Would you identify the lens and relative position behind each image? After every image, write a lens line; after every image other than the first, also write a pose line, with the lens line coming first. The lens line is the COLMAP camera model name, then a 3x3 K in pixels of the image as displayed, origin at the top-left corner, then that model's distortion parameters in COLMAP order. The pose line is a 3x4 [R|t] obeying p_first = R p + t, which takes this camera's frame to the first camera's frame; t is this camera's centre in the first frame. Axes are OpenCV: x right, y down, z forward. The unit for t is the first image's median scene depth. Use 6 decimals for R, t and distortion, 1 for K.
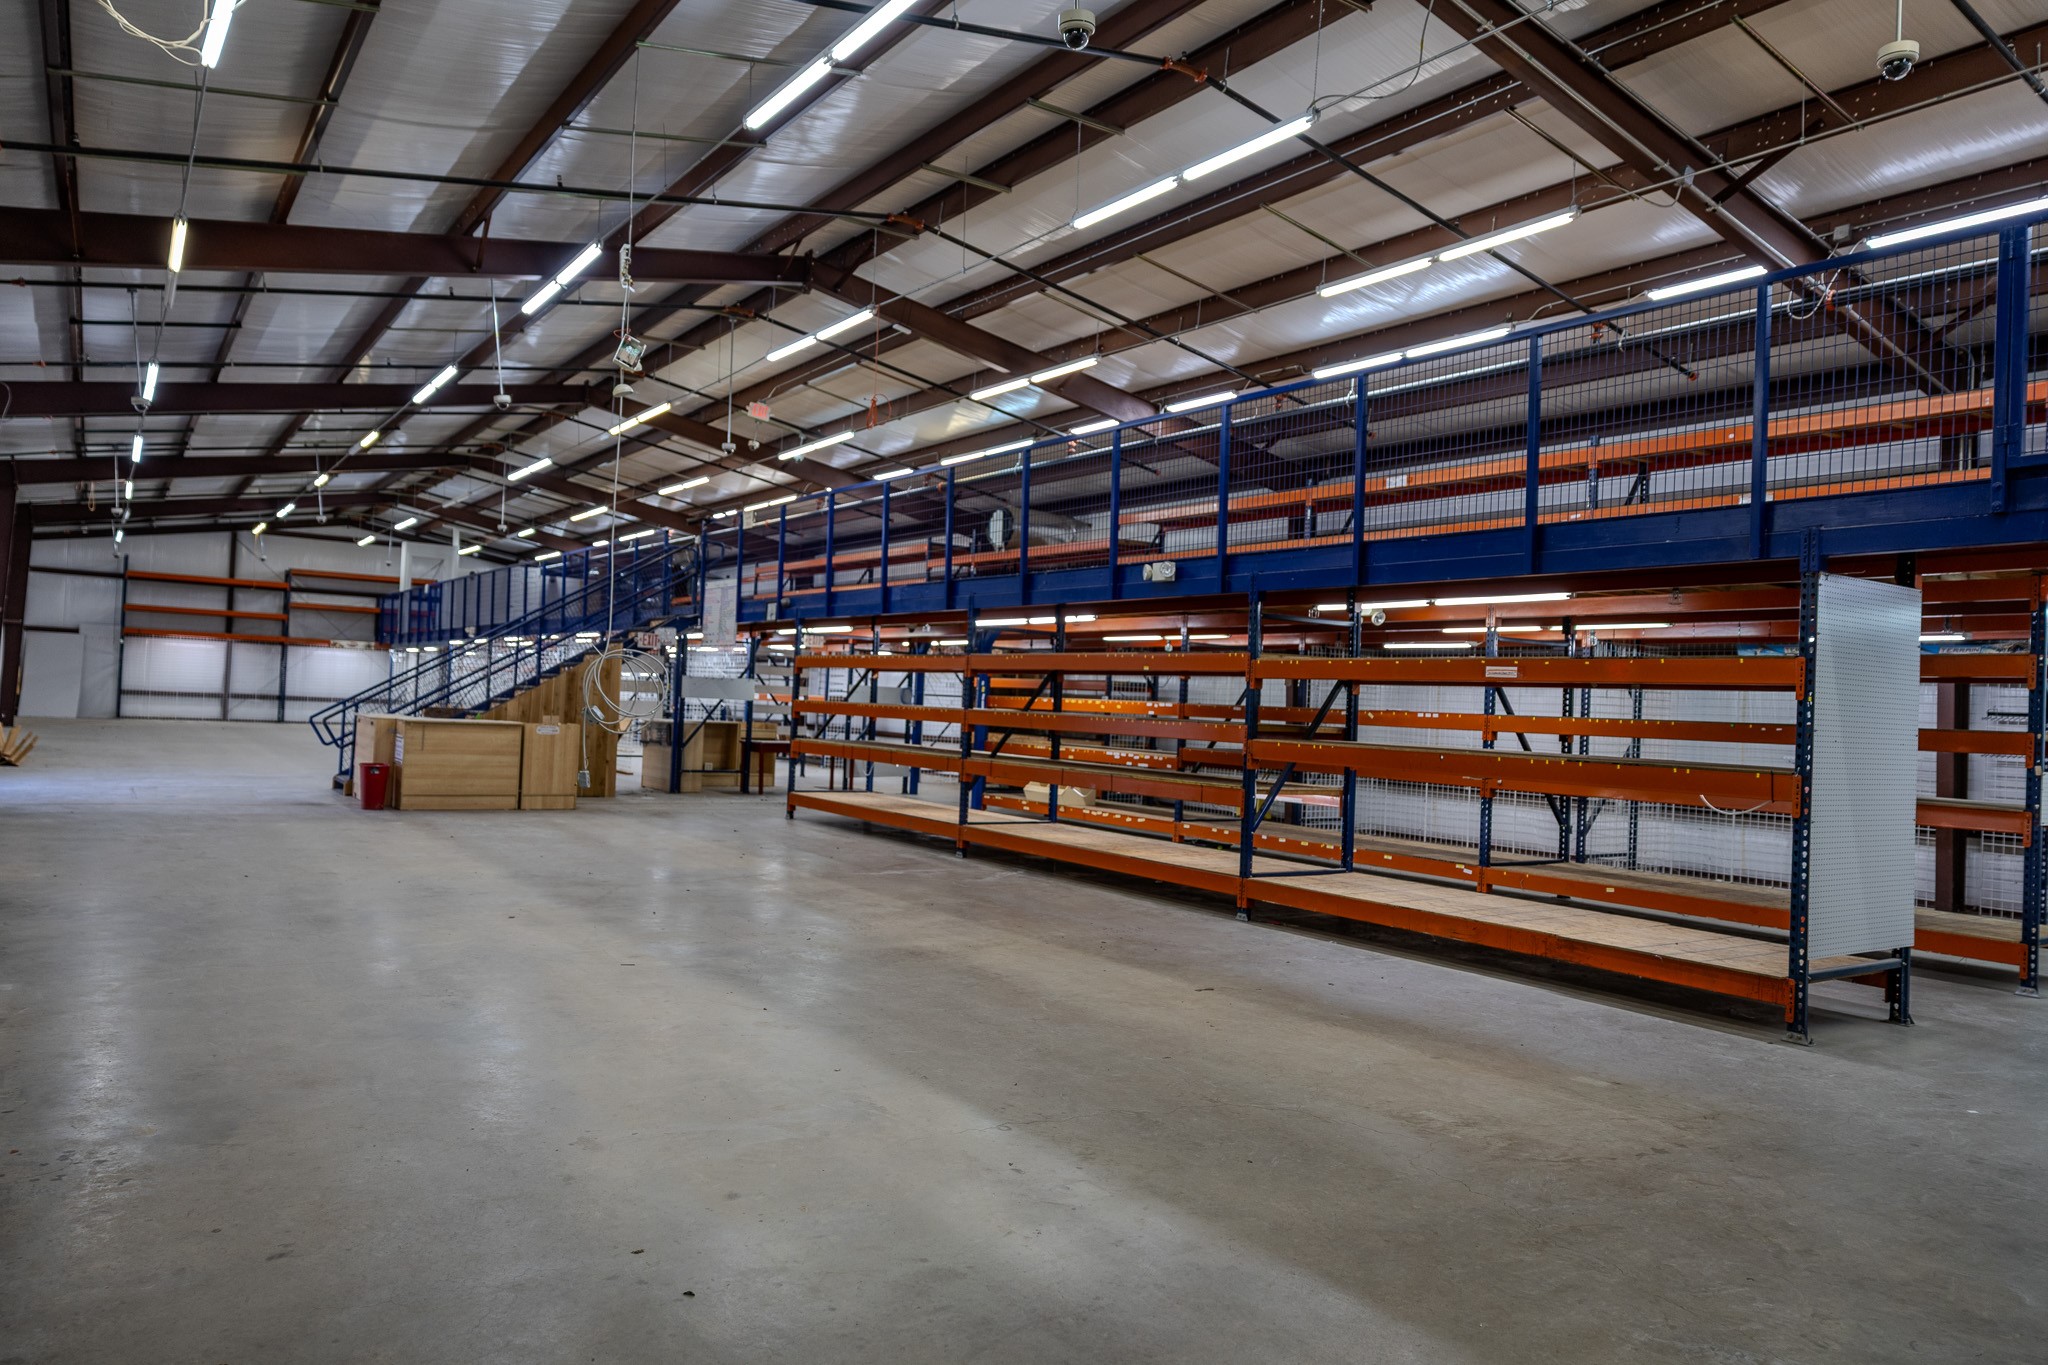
lens RADIAL K [[1362.9, 0, 1024.0], [0, 1362.9, 682.5], [0, 0, 1]] dist [0.001370, 0.003991]
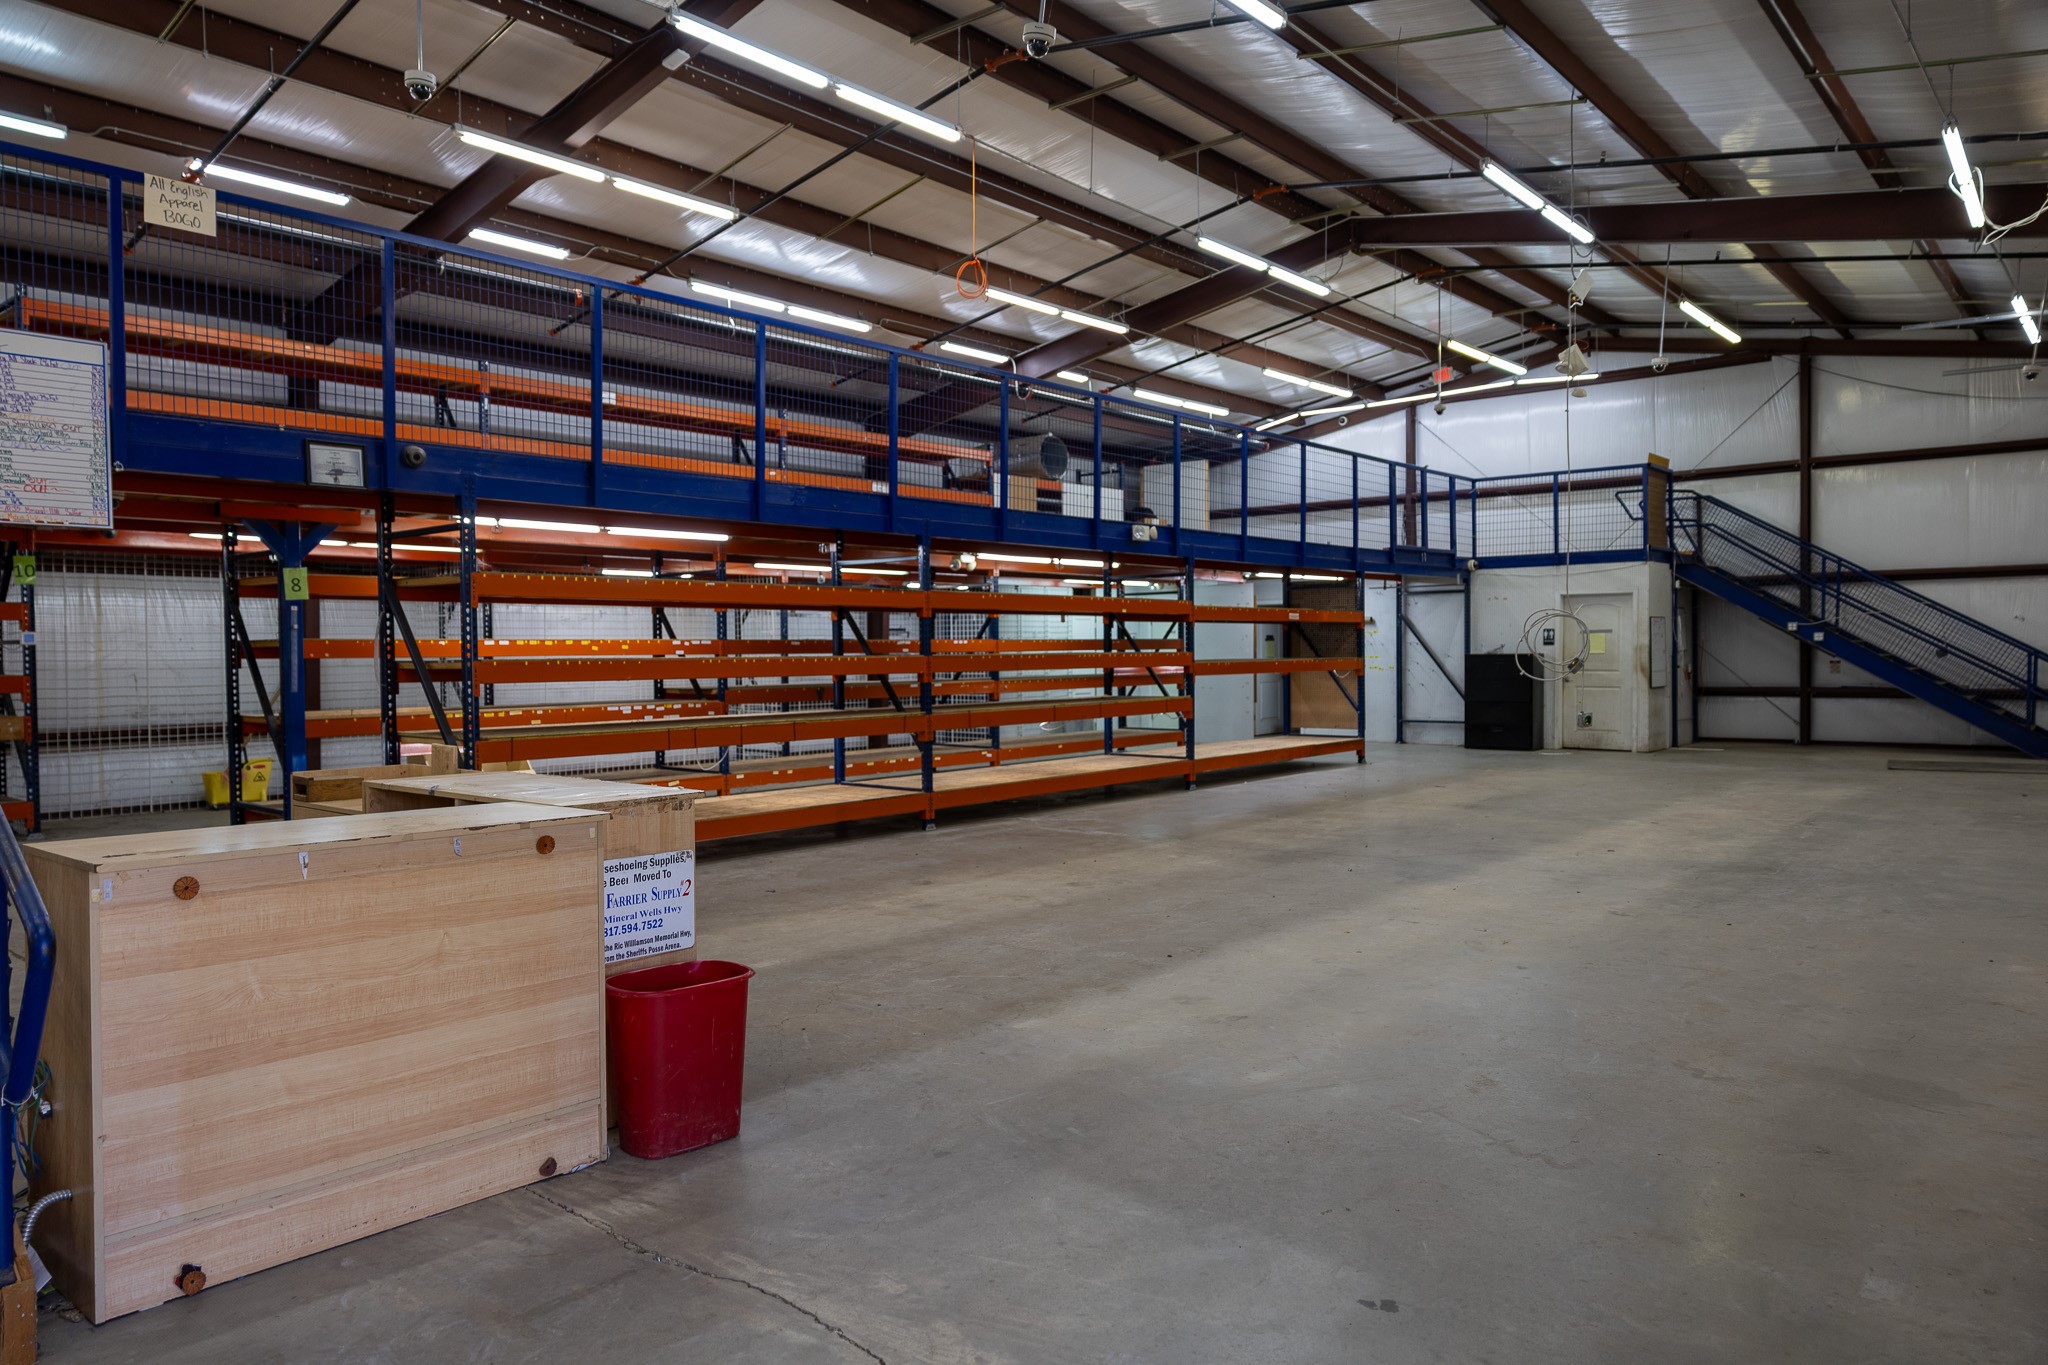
lens RADIAL K [[1362.9, 0, 1024.0], [0, 1362.9, 682.5], [0, 0, 1]] dist [0.001370, 0.003991]
pose [[-0.266592, -0.056525, 0.962151, -0.713318], [-0.017580, 0.998398, 0.053783, -0.005191], [-0.963649, -0.002576, -0.267158, 0.954201]]
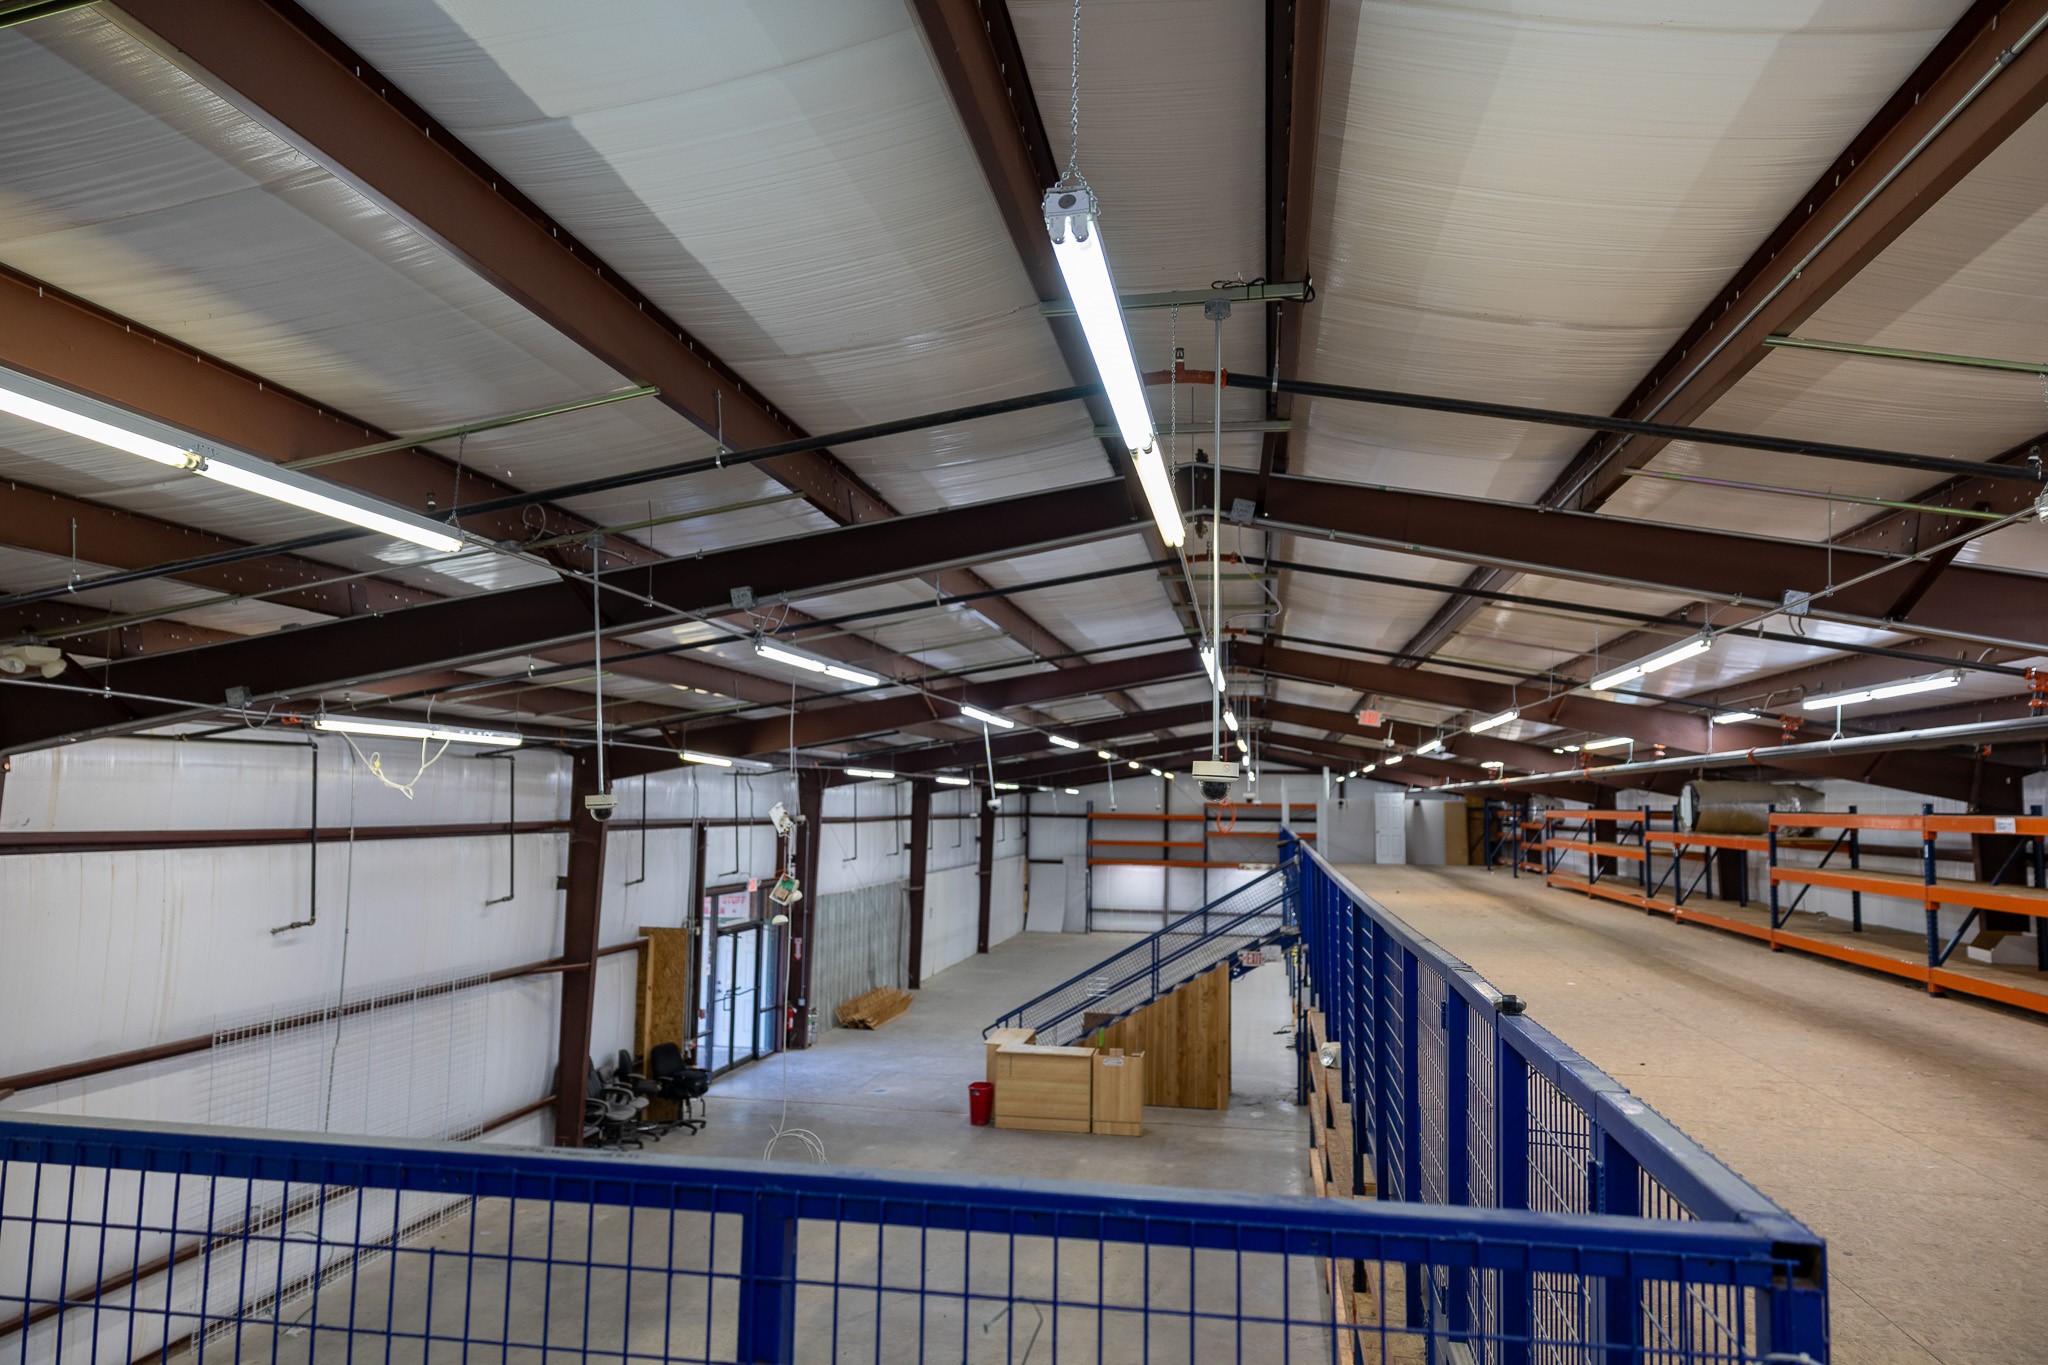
lens RADIAL K [[1362.9, 0, 1024.0], [0, 1362.9, 682.5], [0, 0, 1]] dist [0.001370, 0.003991]
pose [[0.719426, -0.093802, -0.688206, 0.380809], [0.024314, 0.993633, -0.110015, -0.147379], [0.694144, 0.062415, 0.717125, 0.128663]]
